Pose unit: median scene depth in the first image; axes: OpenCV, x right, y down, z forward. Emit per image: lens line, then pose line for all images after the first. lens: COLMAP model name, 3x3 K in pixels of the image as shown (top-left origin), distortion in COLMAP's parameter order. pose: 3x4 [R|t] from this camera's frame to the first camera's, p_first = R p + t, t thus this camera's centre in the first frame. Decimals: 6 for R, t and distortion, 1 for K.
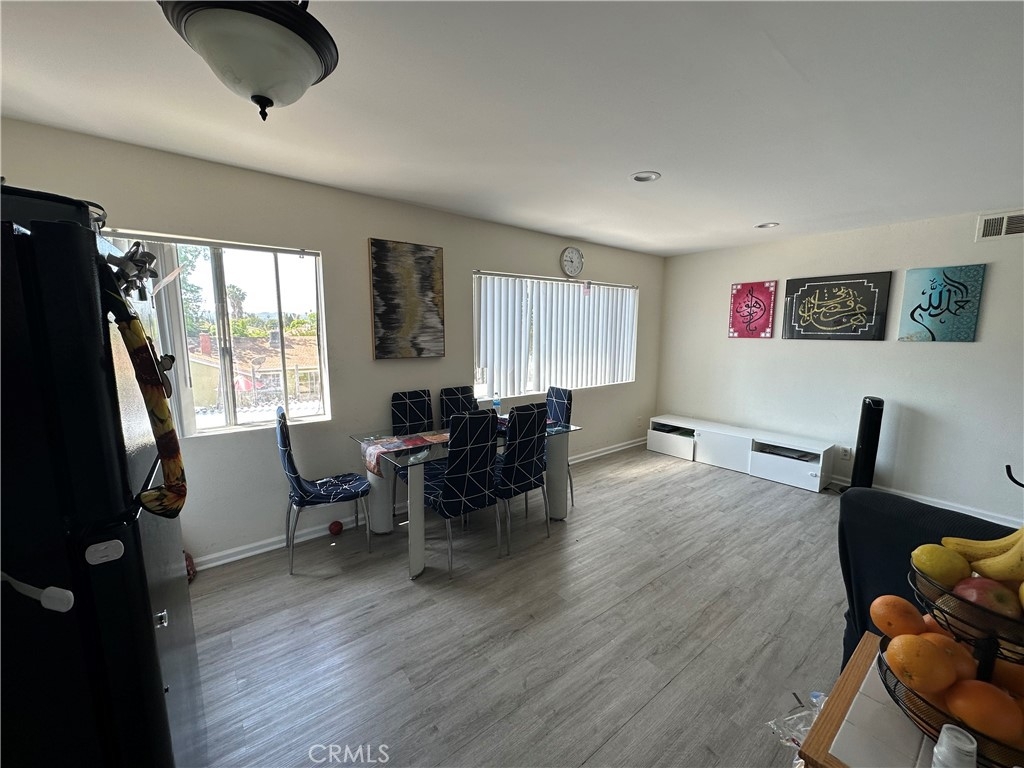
lens RADIAL K [[407.6, 0, 510.6], [0, 407.6, 381.6], [0, 0, 1]] dist [0.000296, 0.000077]
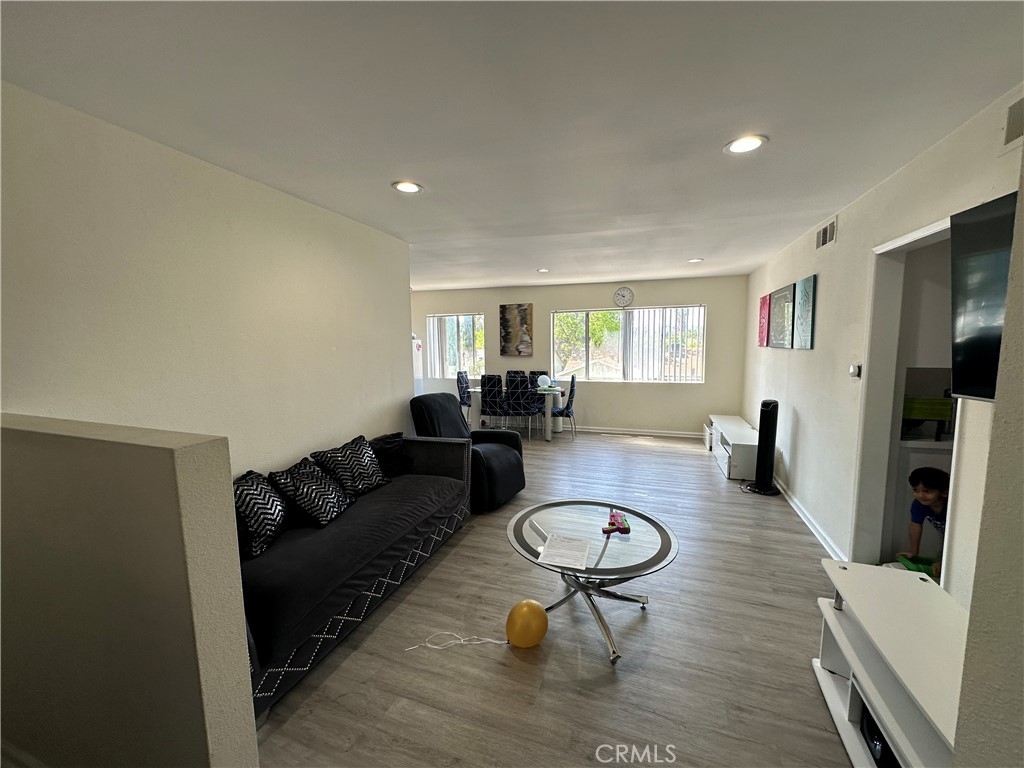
lens RADIAL K [[407.6, 0, 511.8], [0, 407.6, 384.4], [0, 0, 1]] dist [0.000296, 0.000077]
pose [[0.538474, 0.076622, -0.839151, 1.591343], [-0.094498, 0.995066, 0.030221, 0.032553], [0.837327, 0.063025, 0.543058, -0.200887]]
